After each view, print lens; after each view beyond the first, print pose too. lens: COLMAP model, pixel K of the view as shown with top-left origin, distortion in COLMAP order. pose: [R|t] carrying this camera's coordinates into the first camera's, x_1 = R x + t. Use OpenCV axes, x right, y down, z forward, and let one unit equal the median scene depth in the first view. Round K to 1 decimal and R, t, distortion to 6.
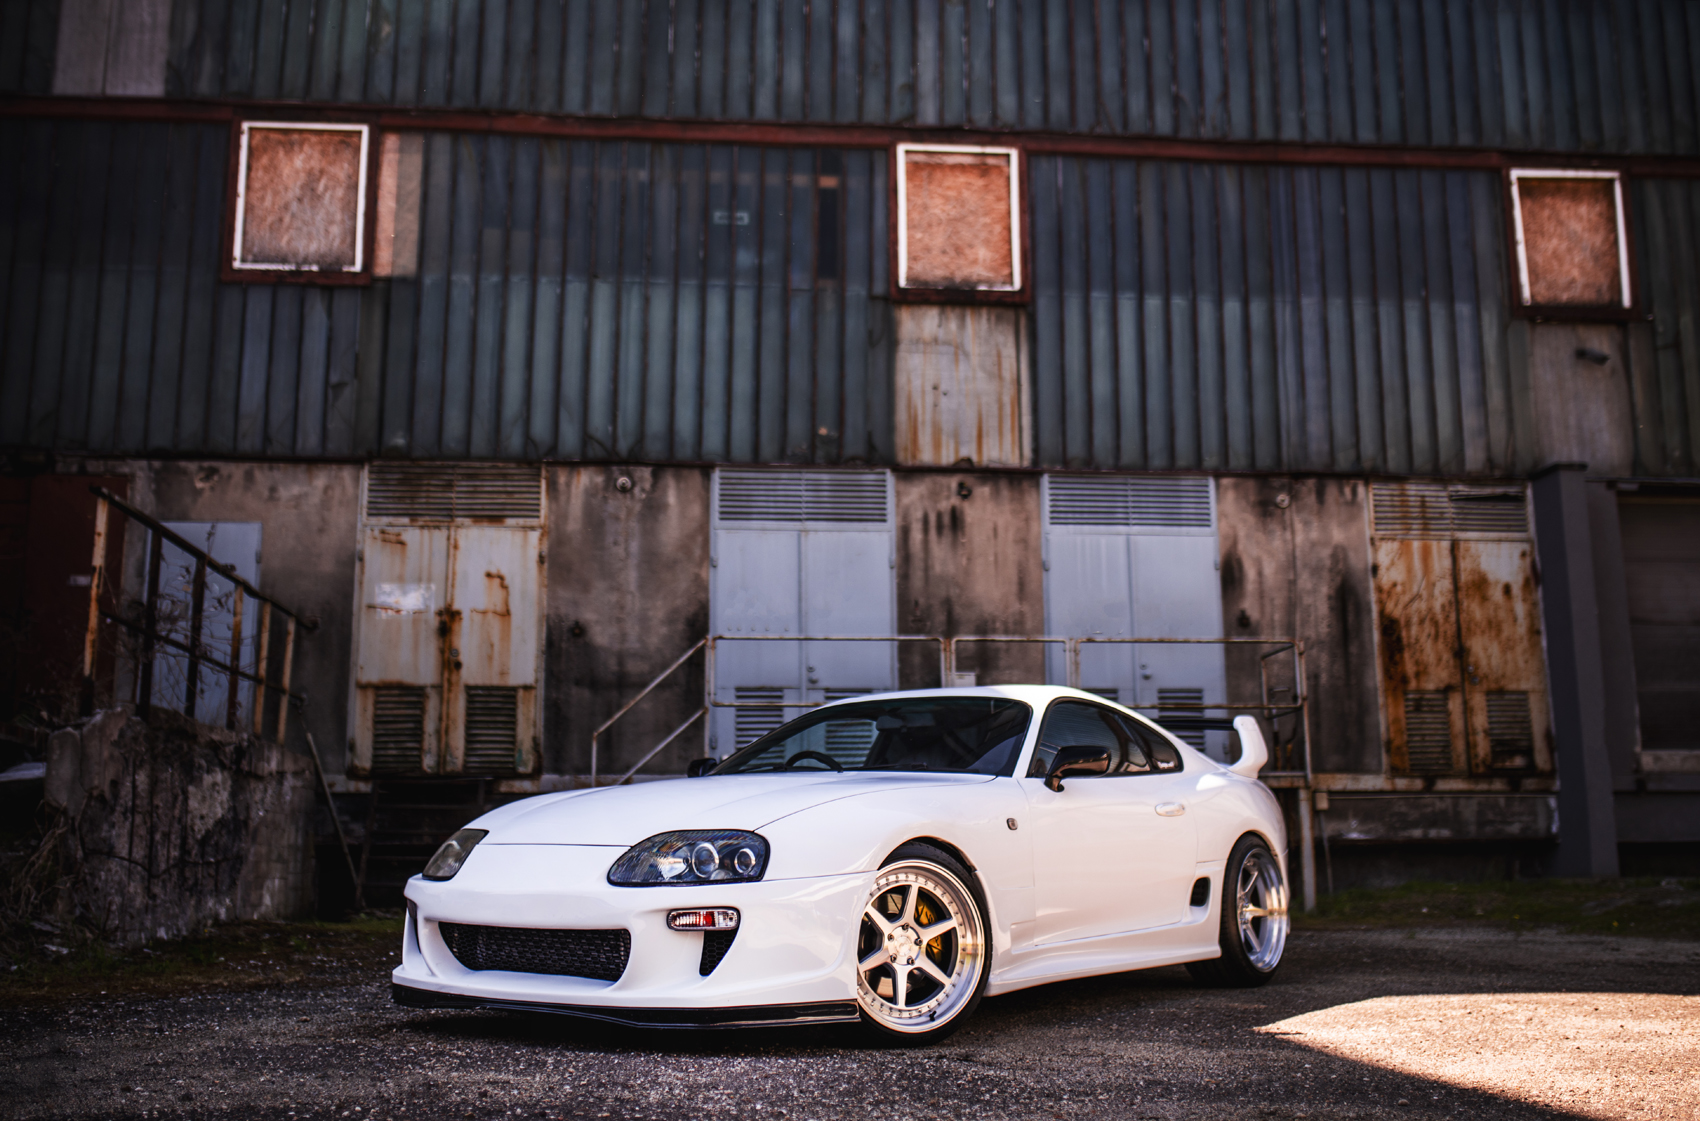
lens RADIAL K [[1761.9, 0, 848.5], [0, 1761.9, 526.1], [0, 0, 1]] dist [-0.076795, 0.124306]
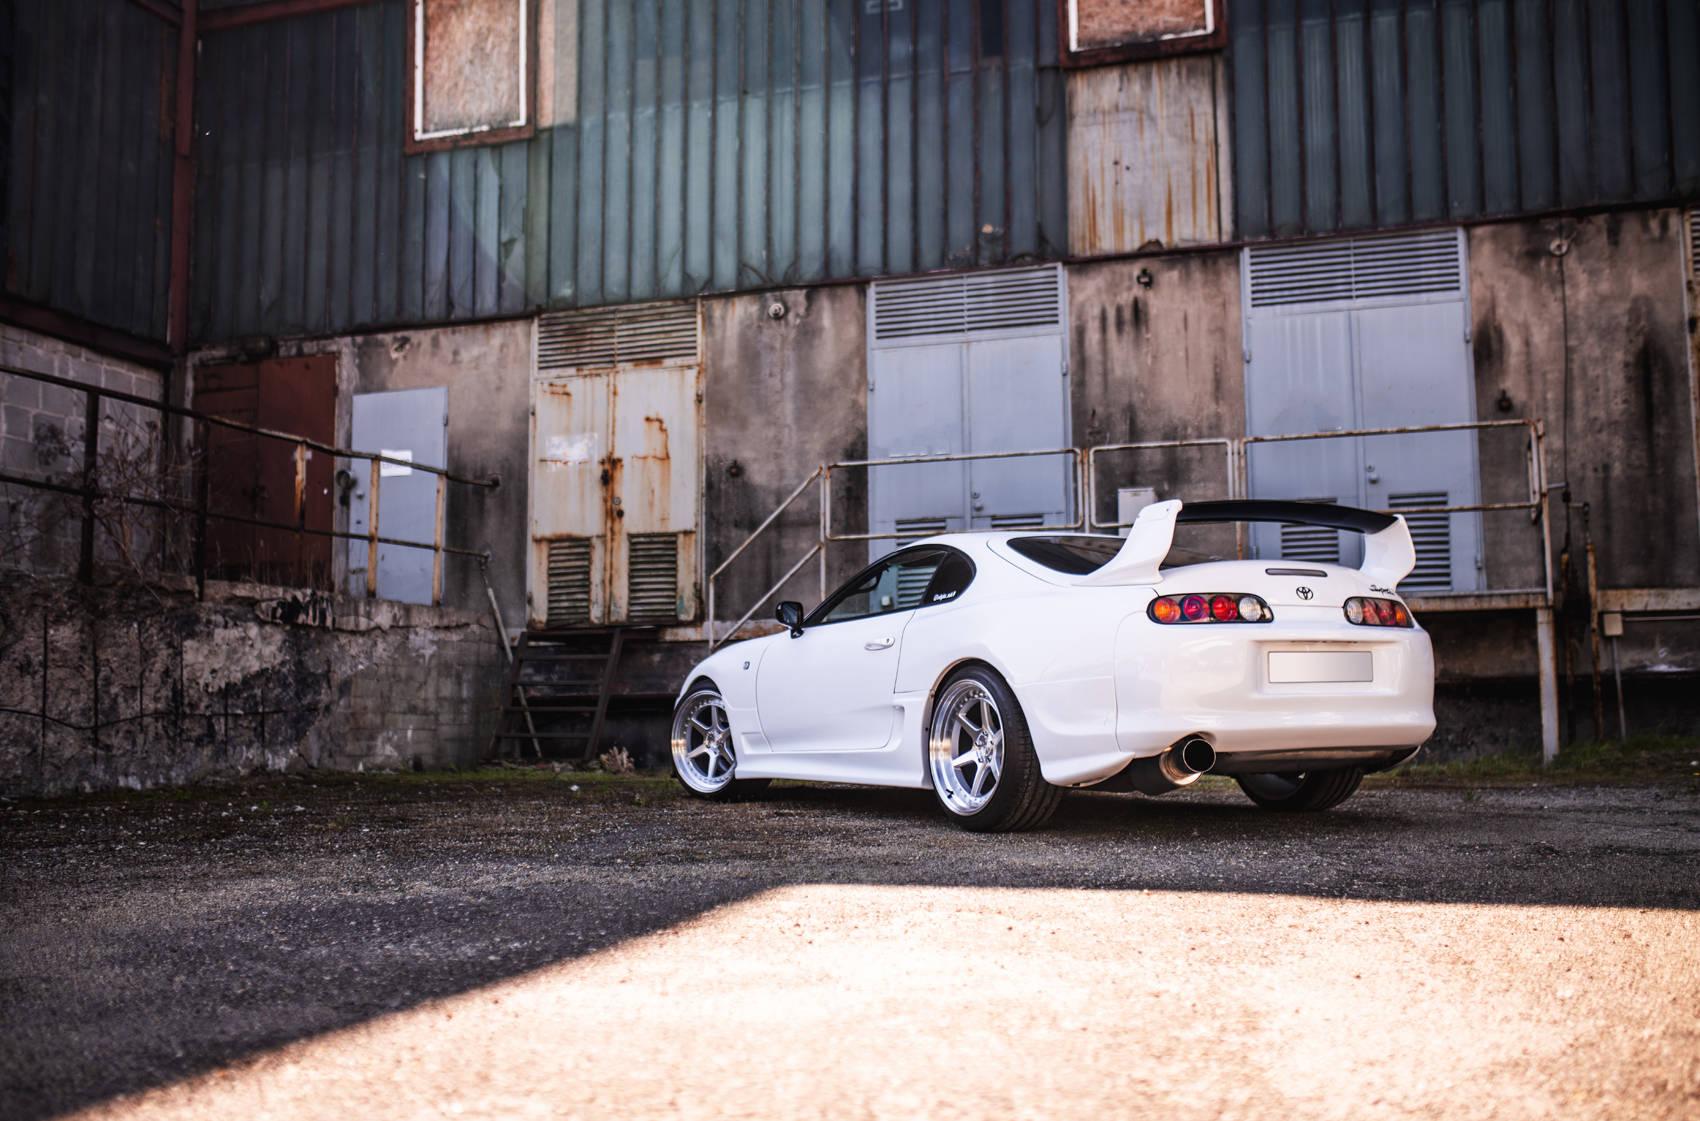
lens RADIAL K [[1681.9, 0, 838.7], [0, 1681.9, 562.5], [0, 0, 1]] dist [-0.073879, 0.117991]
pose [[0.913734, -0.045079, -0.403803, 0.256820], [0.084824, 0.993092, 0.081076, 0.039362], [0.397359, -0.108334, 0.911246, 0.185063]]
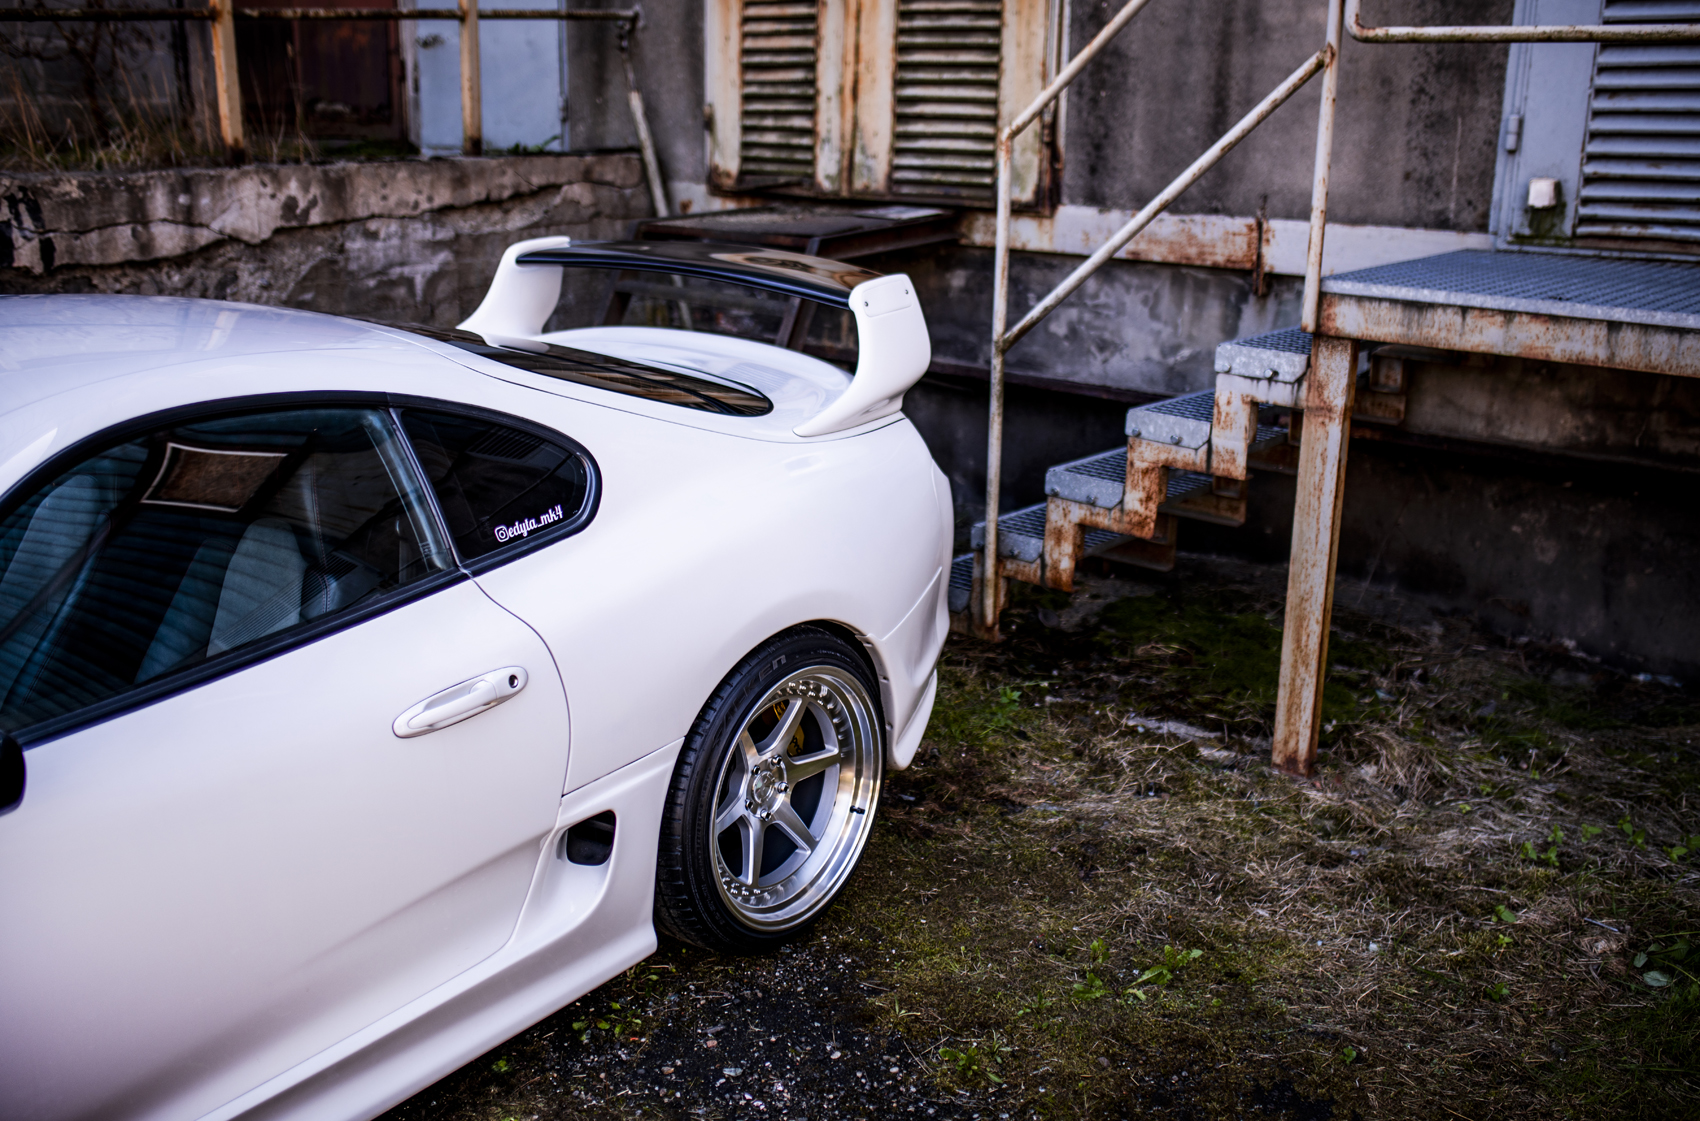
lens RADIAL K [[1645.8, 0, 860.9], [0, 1645.8, 559.0], [0, 0, 1]] dist [-0.069340, 0.096288]
pose [[0.698192, 0.213338, -0.683385, 0.055745], [0.126708, 0.902673, 0.411250, 0.055650], [0.704608, -0.373722, 0.603207, 0.695972]]
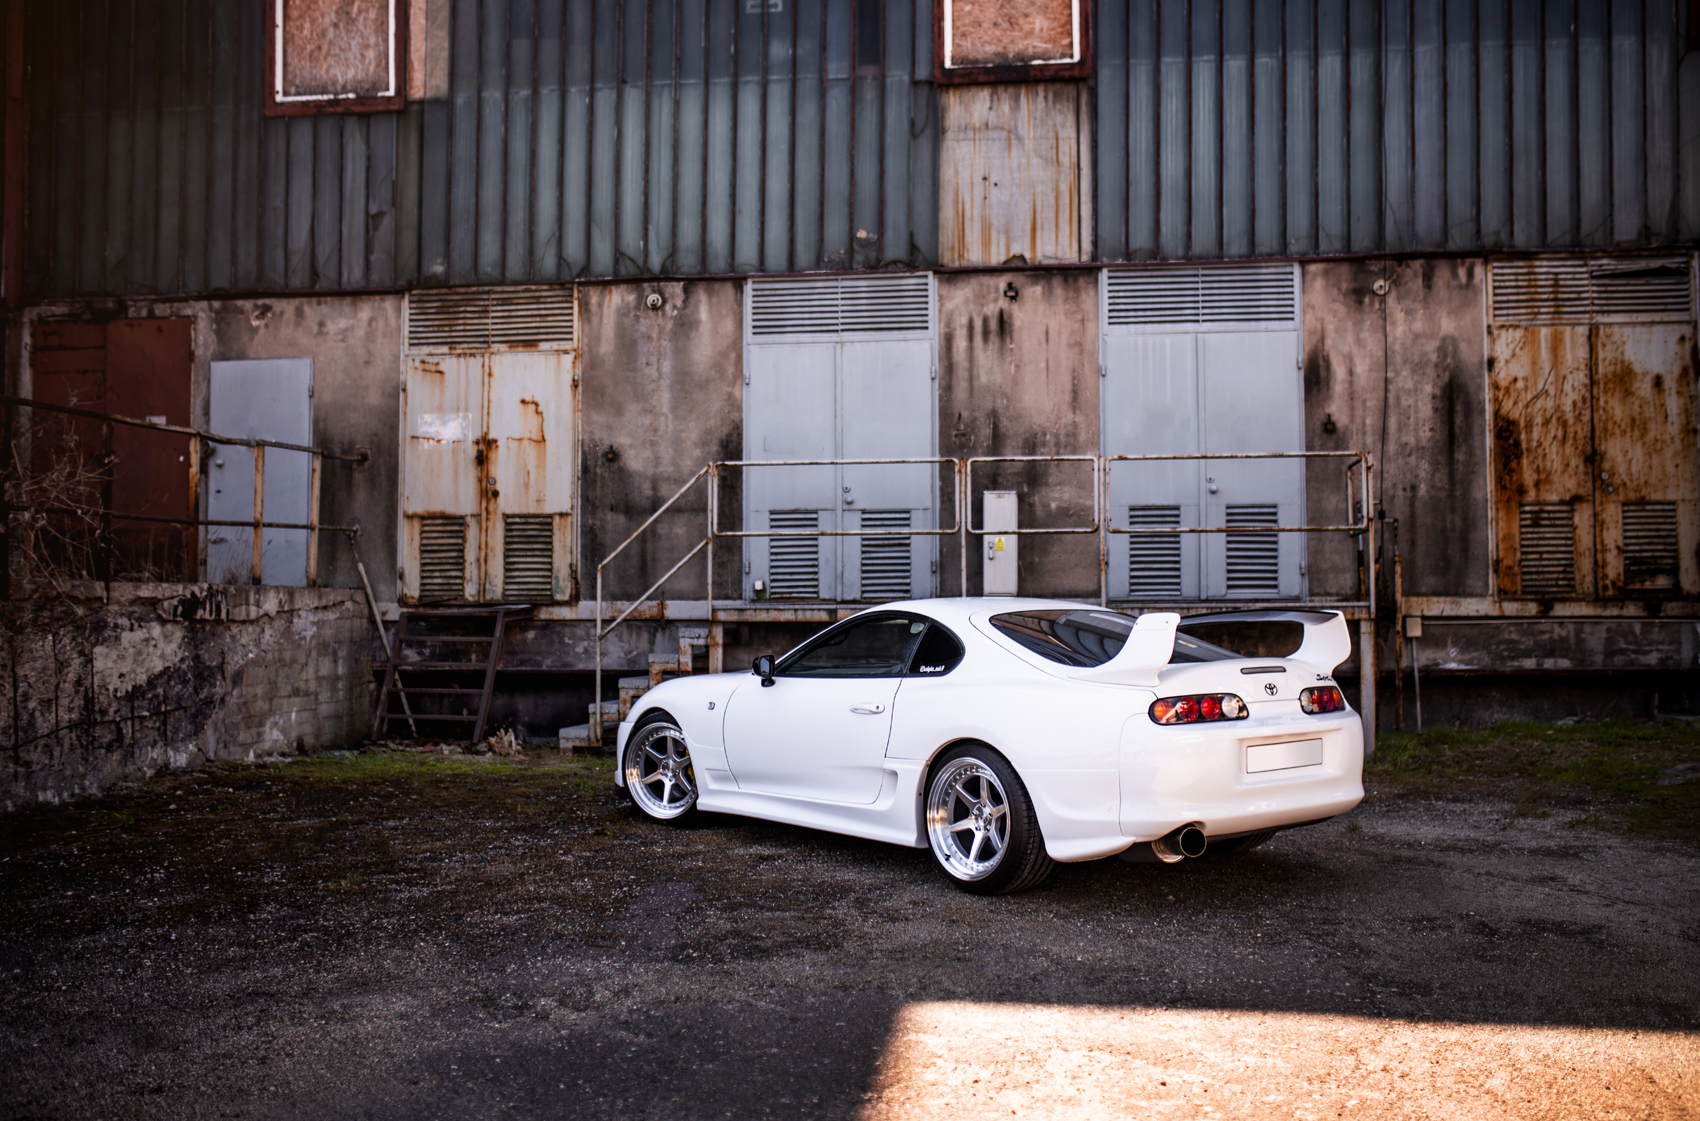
lens RADIAL K [[1634.1, 0, 861.8], [0, 1634.1, 556.8], [0, 0, 1]] dist [-0.073014, 0.112017]
pose [[0.971455, -0.005719, -0.237153, 0.194005], [0.044493, 0.986360, 0.158474, -0.022460], [0.233012, -0.164502, 0.958459, 0.146802]]
